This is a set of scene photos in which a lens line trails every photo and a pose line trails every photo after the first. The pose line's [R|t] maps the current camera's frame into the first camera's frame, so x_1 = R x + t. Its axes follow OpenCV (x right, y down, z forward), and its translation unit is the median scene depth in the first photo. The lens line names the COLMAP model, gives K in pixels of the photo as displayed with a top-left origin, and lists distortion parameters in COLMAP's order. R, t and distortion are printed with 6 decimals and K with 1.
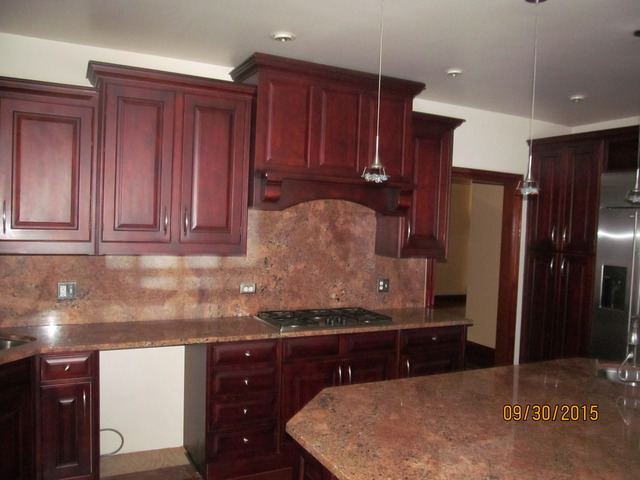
lens RADIAL K [[535.8, 0, 320.6], [0, 535.8, 240.5], [0, 0, 1]] dist [-0.064811, 0.033184]
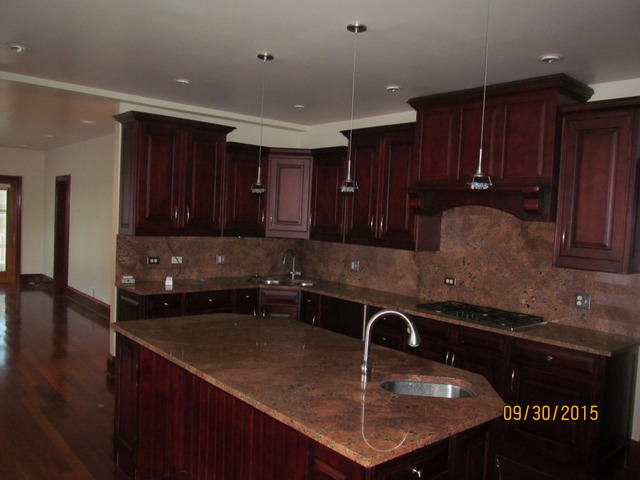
lens RADIAL K [[535.8, 0, 322.1], [0, 535.8, 240.3], [0, 0, 1]] dist [-0.064811, 0.033184]
pose [[0.236494, 0.017189, -0.971481, 0.941372], [-0.079412, 0.996840, -0.001694, 0.020928], [0.968382, 0.077548, 0.237112, 0.400958]]
